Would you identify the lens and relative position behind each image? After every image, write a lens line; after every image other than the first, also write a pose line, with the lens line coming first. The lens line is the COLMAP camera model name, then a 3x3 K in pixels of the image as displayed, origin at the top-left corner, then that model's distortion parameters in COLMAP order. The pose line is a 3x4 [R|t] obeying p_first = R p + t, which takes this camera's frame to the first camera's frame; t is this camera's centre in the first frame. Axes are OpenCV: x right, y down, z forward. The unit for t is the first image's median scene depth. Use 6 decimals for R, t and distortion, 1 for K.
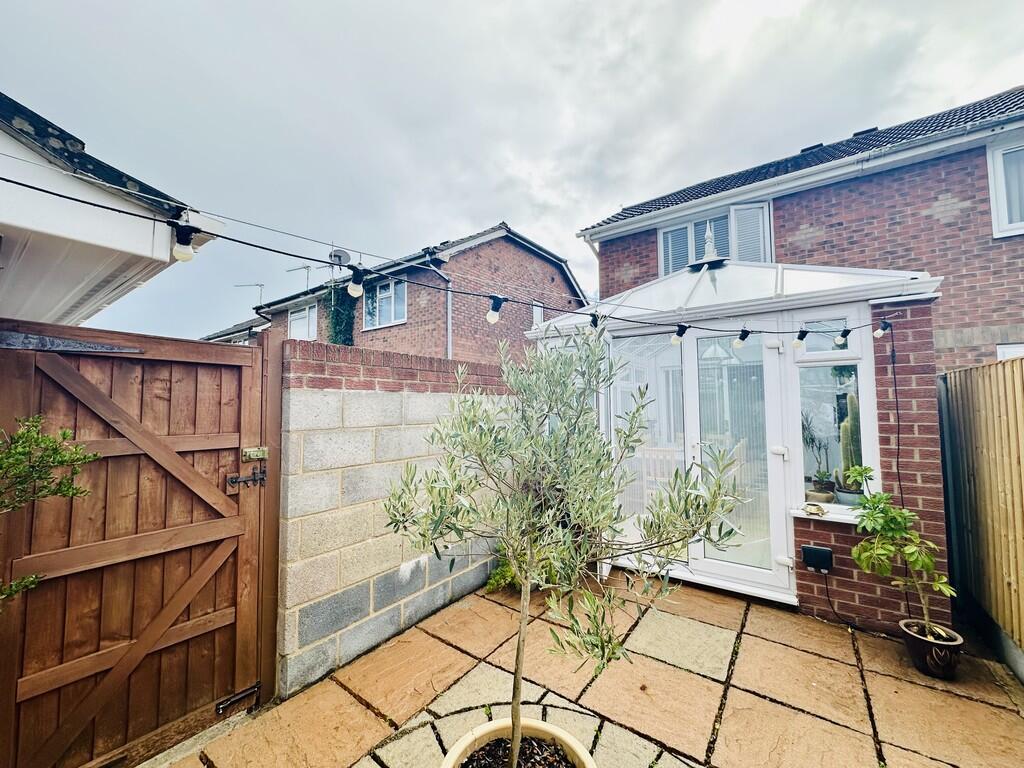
lens RADIAL K [[406.5, 0, 509.8], [0, 406.5, 382.8], [0, 0, 1]] dist [-0.002086, -0.000276]
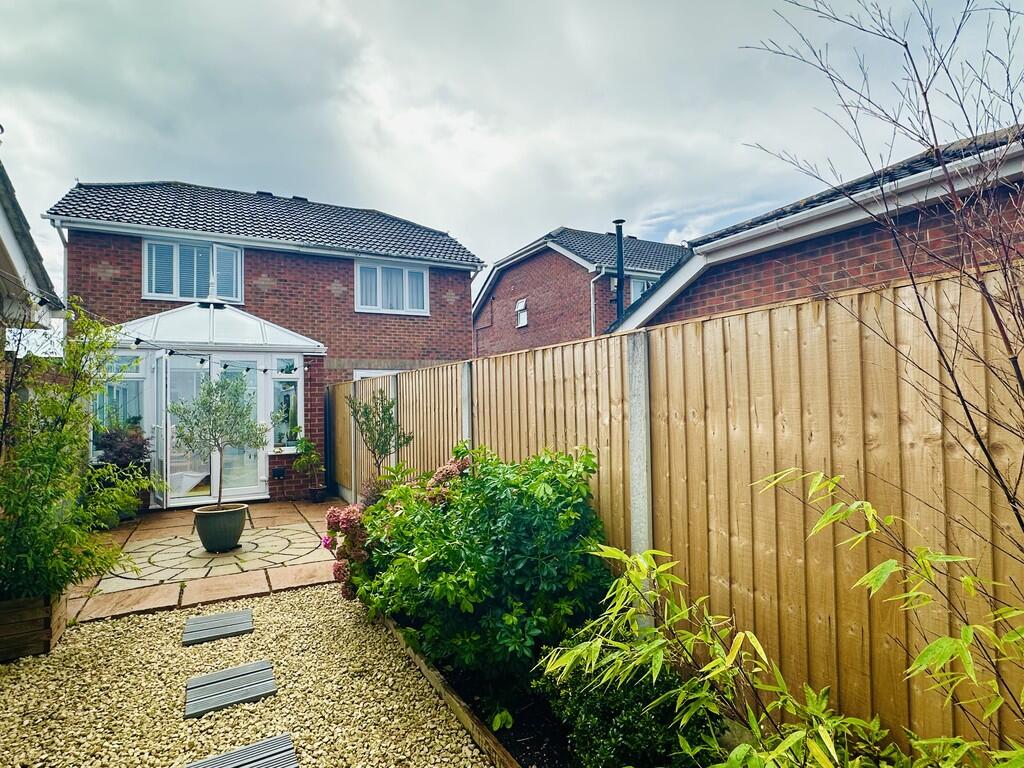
lens RADIAL K [[534.1, 0, 512.8], [0, 534.1, 384.8], [0, 0, 1]] dist [-0.001207, 0.000440]
pose [[0.430517, 0.026319, 0.902199, -0.746960], [-0.034877, 0.999313, -0.012509, -0.018377], [-0.901909, -0.026080, 0.431139, -0.775324]]
